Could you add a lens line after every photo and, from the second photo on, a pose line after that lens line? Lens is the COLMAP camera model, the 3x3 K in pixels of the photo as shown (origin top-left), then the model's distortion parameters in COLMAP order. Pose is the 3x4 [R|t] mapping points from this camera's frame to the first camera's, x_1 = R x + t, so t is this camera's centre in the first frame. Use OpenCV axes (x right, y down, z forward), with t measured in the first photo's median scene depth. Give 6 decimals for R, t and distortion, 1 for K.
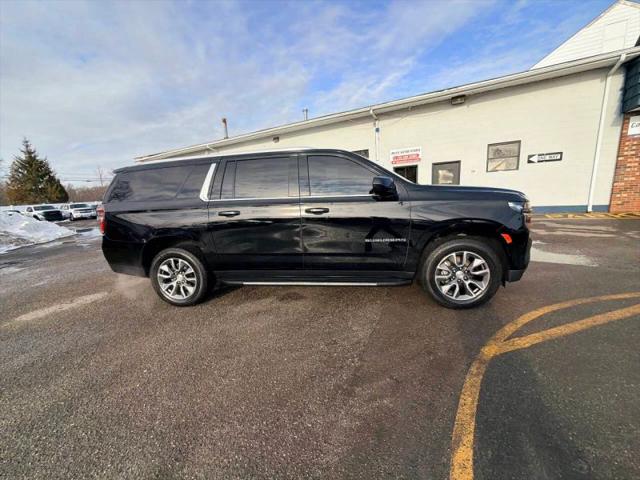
lens RADIAL K [[255.2, 0, 322.8], [0, 255.2, 238.8], [0, 0, 1]] dist [0.001113, -0.000265]
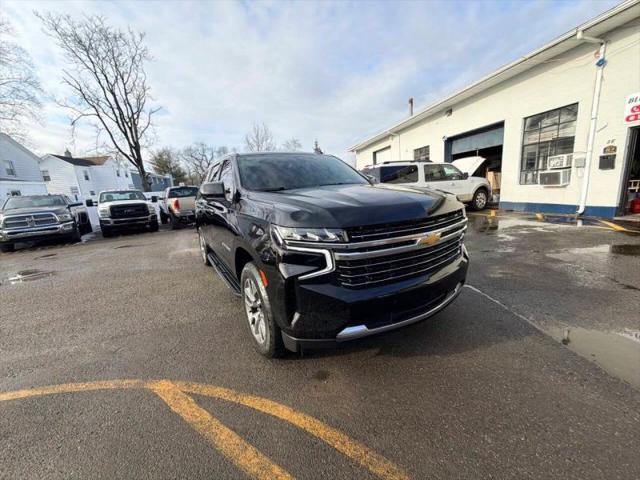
lens RADIAL K [[255.2, 0, 321.9], [0, 255.2, 242.8], [0, 0, 1]] dist [0.001113, -0.000265]
pose [[0.631109, 0.184014, -0.753551, 0.323706], [-0.117397, 0.982923, 0.141704, -0.048085], [0.766759, -0.000967, 0.641935, 0.175479]]
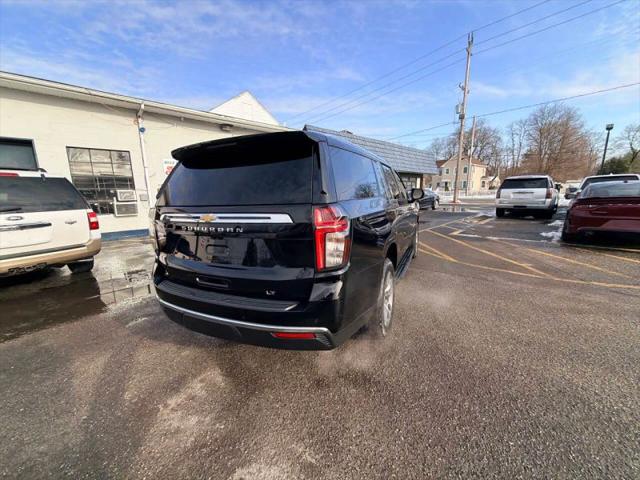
lens RADIAL K [[255.2, 0, 319.4], [0, 255.2, 241.0], [0, 0, 1]] dist [0.001113, -0.000265]
pose [[0.279093, -0.122104, 0.952469, -0.435117], [0.190418, 0.979223, 0.069737, -0.037019], [-0.941195, 0.161904, 0.296545, 0.300728]]
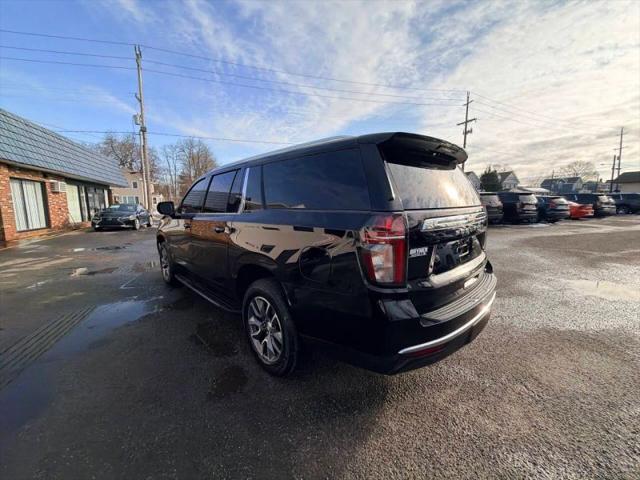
lens RADIAL K [[255.2, 0, 320.1], [0, 255.2, 240.4], [0, 0, 1]] dist [0.001113, -0.000265]
pose [[-0.788129, -0.017909, 0.615249, -0.318295], [0.172216, 0.953237, 0.248355, -0.101558], [-0.590926, 0.301692, -0.748190, 0.615533]]
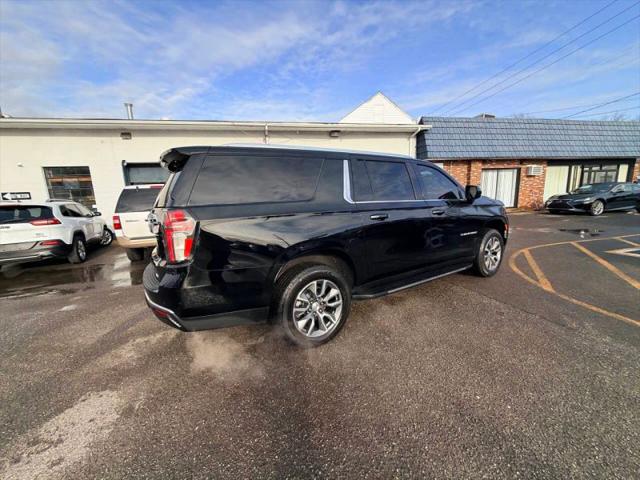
lens RADIAL K [[255.2, 0, 319.0], [0, 255.2, 239.5], [0, 0, 1]] dist [0.001113, -0.000265]
pose [[0.749972, -0.076922, 0.656982, -0.332236], [0.121957, 0.992268, -0.023040, -0.008363], [-0.650130, 0.097403, 0.753554, 0.137302]]
